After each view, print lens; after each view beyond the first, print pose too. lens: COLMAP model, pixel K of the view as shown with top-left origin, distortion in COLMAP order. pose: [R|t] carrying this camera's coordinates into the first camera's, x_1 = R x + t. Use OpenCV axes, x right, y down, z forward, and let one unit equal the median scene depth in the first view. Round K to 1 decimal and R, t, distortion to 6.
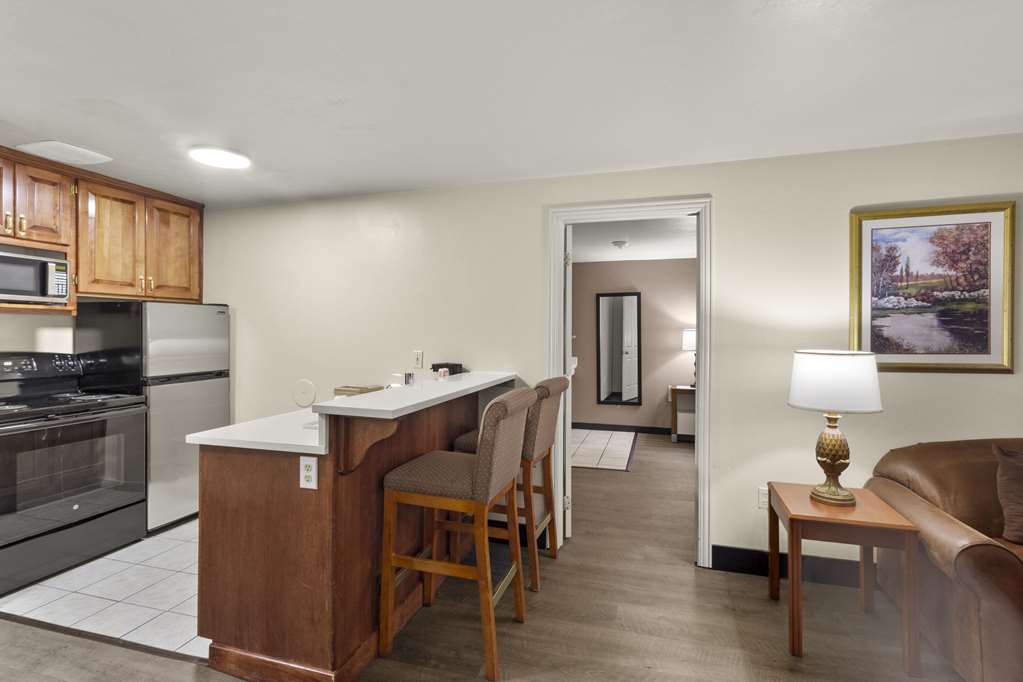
lens RADIAL K [[487.1, 0, 516.1], [0, 487.1, 333.7], [0, 0, 1]] dist [0.004523, 0.000821]
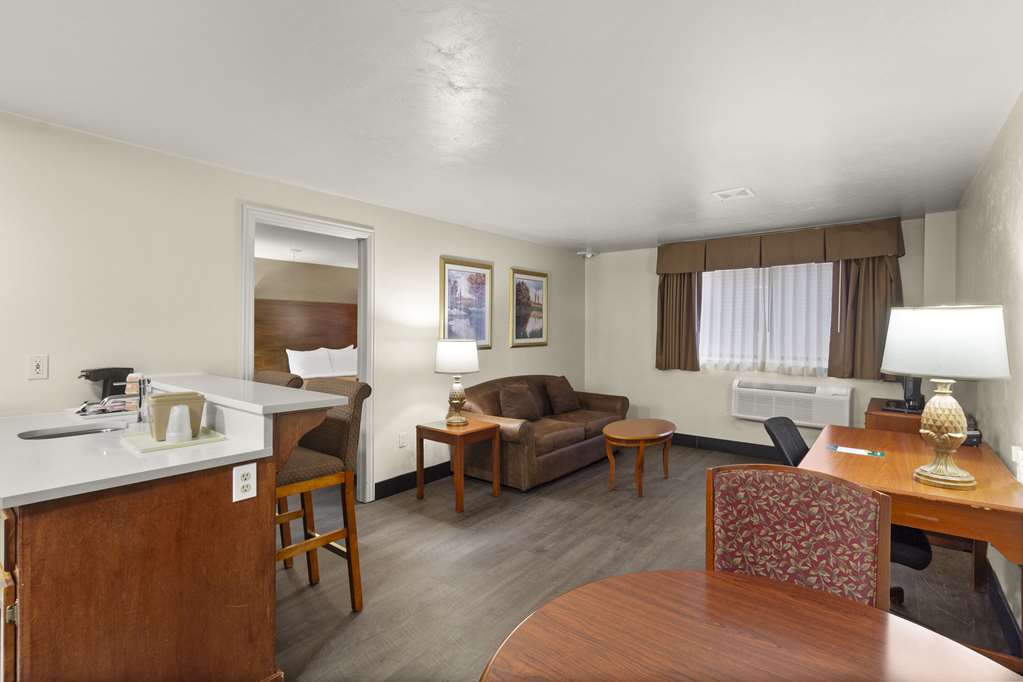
lens RADIAL K [[487.1, 0, 515.7], [0, 487.1, 337.6], [0, 0, 1]] dist [0.004523, 0.000821]
pose [[0.367228, -0.016232, 0.929989, -0.819601], [0.001636, 0.999857, 0.016806, -0.000655], [-0.930129, -0.004650, 0.367203, 0.145190]]
